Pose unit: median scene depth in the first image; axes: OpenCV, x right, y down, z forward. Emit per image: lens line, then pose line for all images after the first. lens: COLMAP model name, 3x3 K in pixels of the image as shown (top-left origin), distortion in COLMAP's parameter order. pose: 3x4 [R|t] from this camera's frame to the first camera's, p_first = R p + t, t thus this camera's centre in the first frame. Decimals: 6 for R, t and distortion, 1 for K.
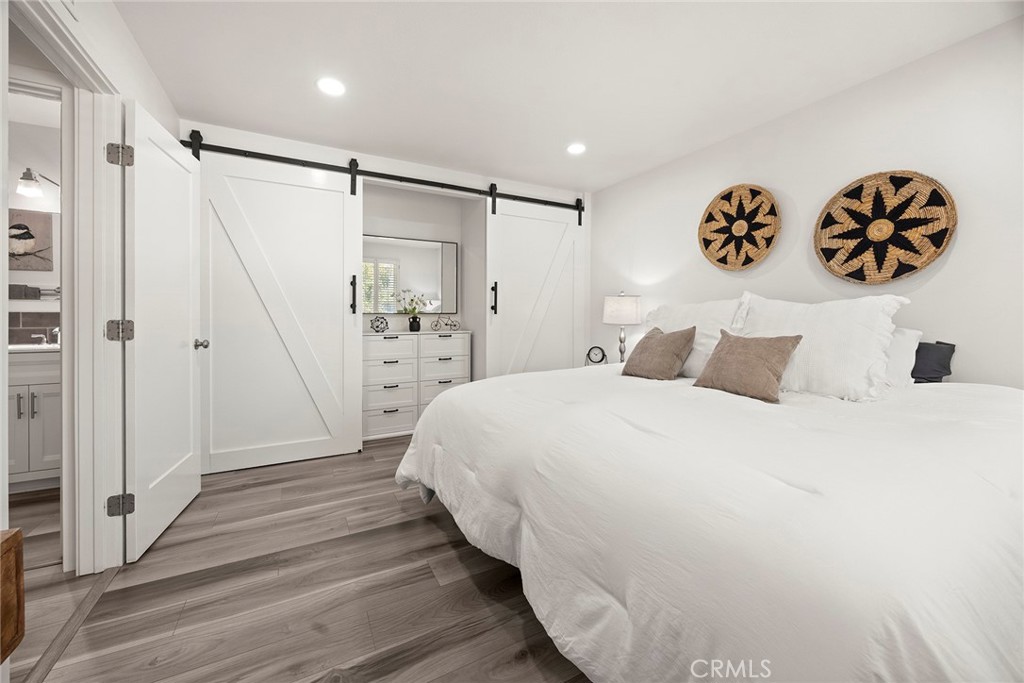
lens RADIAL K [[393.3, 0, 516.2], [0, 393.3, 317.7], [0, 0, 1]] dist [0.000486, -0.000608]
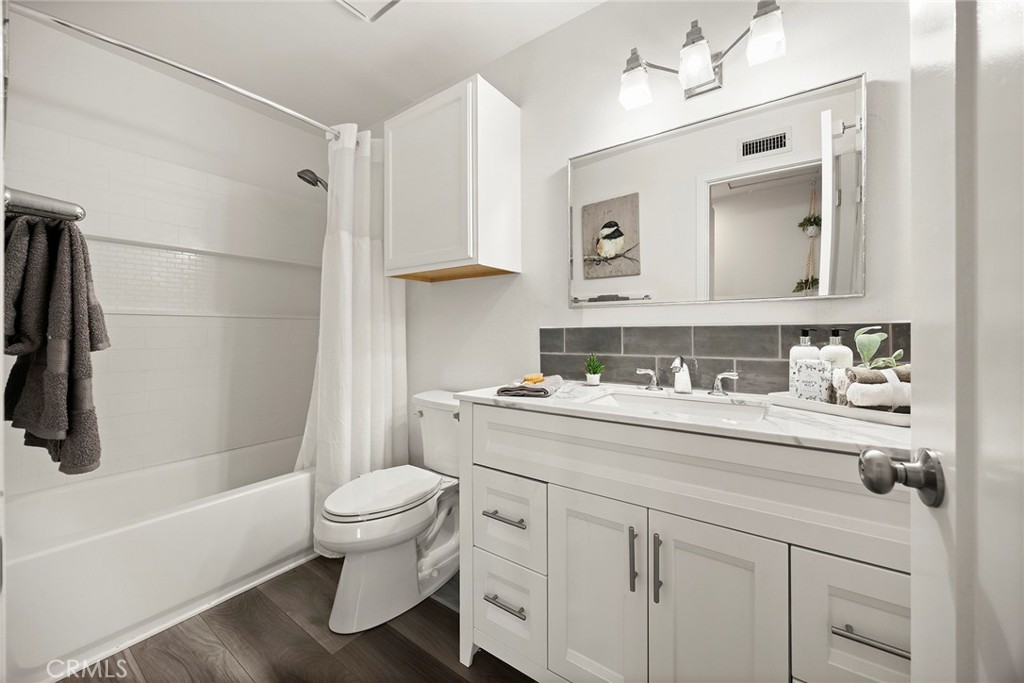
lens RADIAL K [[393.3, 0, 511.0], [0, 393.3, 336.1], [0, 0, 1]] dist [0.000486, -0.000608]
pose [[0.433393, -0.009004, -0.901160, -0.643817], [-0.004013, 0.999921, -0.011920, 0.004687], [0.901196, 0.008782, 0.433322, 0.480974]]
